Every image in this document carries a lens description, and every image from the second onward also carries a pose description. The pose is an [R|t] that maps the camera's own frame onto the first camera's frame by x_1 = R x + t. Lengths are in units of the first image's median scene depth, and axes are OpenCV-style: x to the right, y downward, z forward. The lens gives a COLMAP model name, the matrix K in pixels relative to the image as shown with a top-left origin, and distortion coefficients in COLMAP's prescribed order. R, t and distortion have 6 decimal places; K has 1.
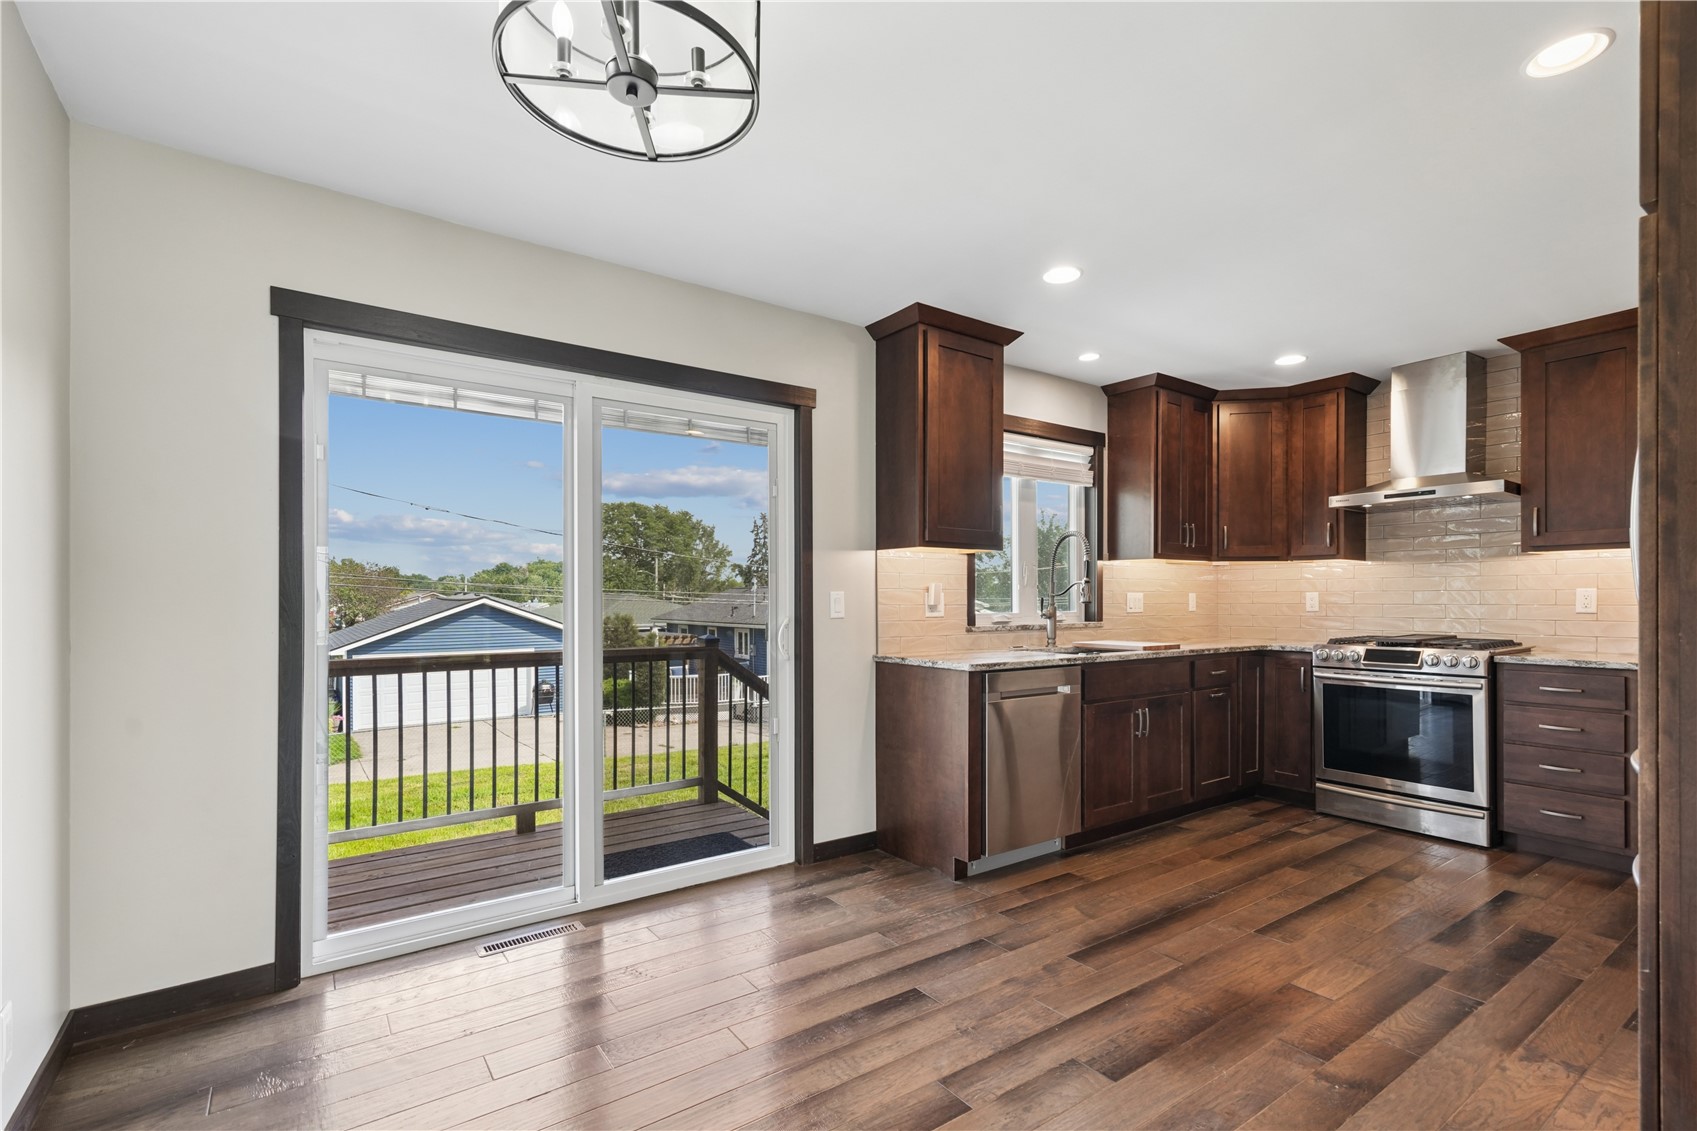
lens RADIAL K [[794.8, 0, 829.7], [0, 794.8, 597.3], [0, 0, 1]] dist [-0.009645, 0.000108]
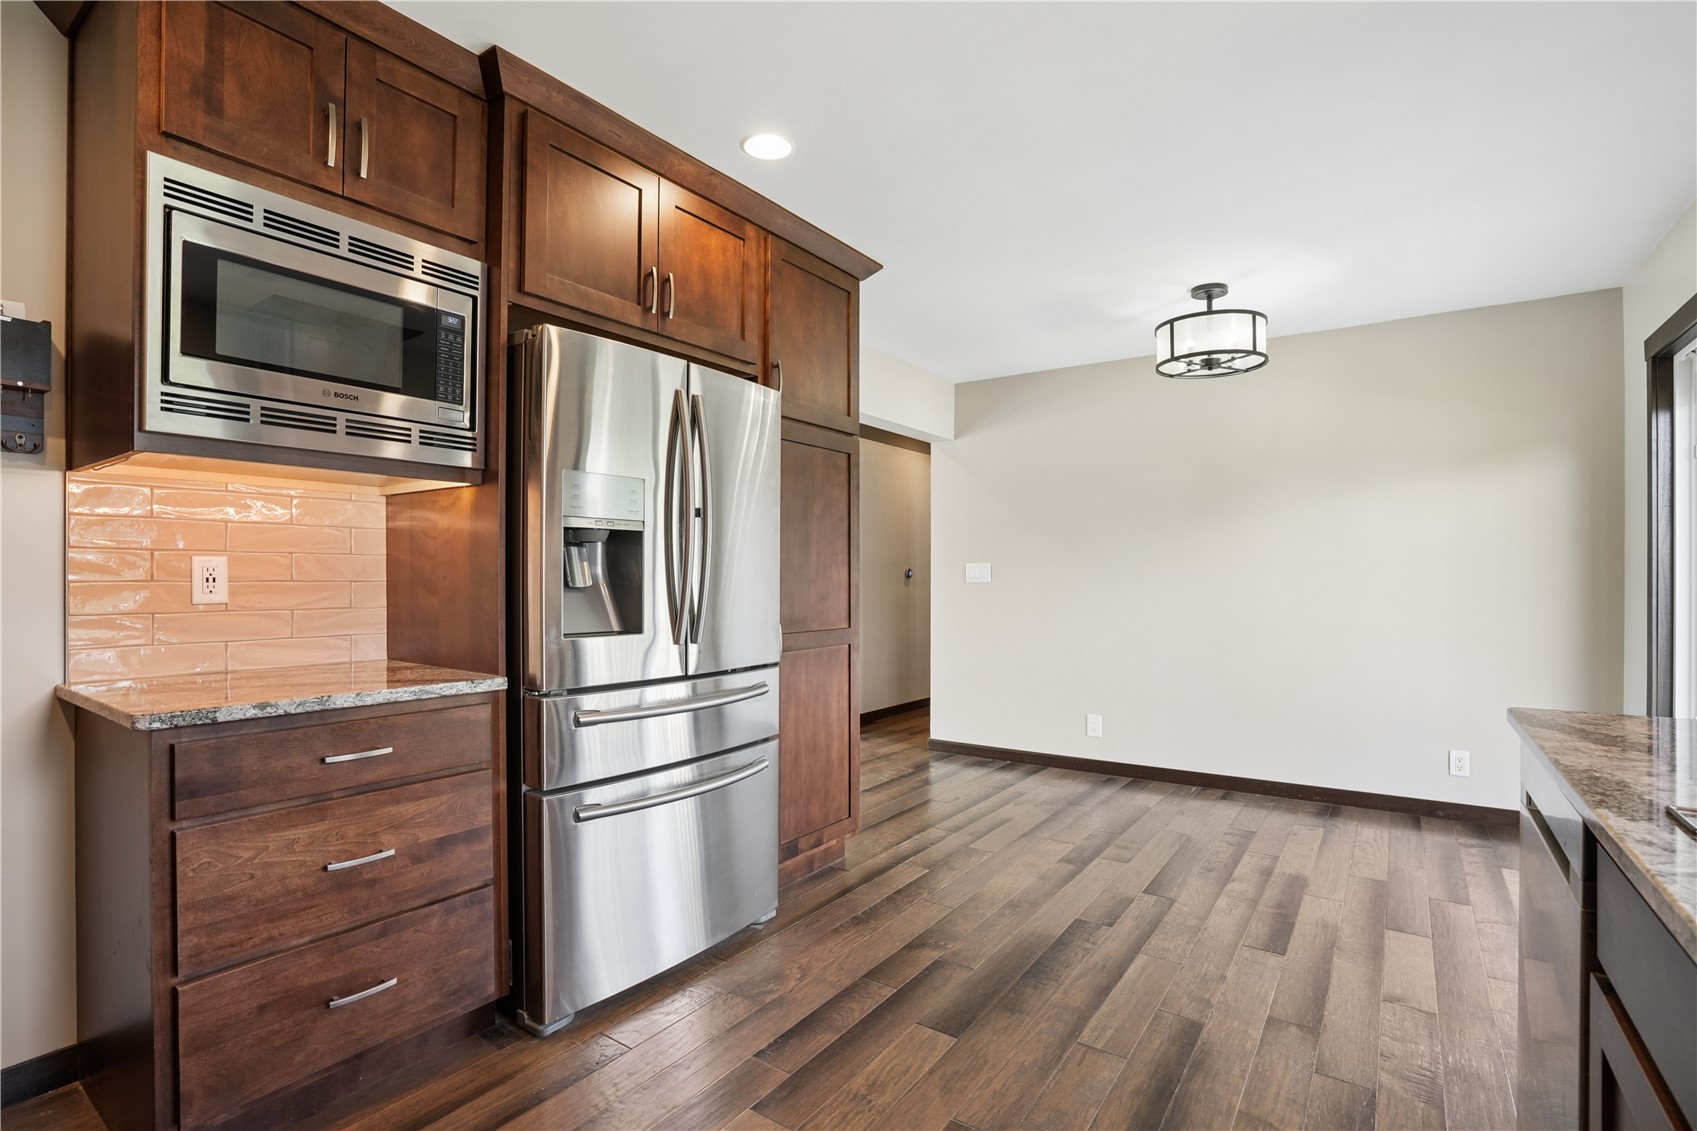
lens RADIAL K [[794.8, 0, 829.7], [0, 794.8, 597.3], [0, 0, 1]] dist [-0.009645, 0.000108]
pose [[-0.946947, 0.010876, -0.321206, 1.086345], [0.002826, 0.999670, 0.025517, -0.000684], [0.321378, 0.023255, -0.946665, 1.937525]]
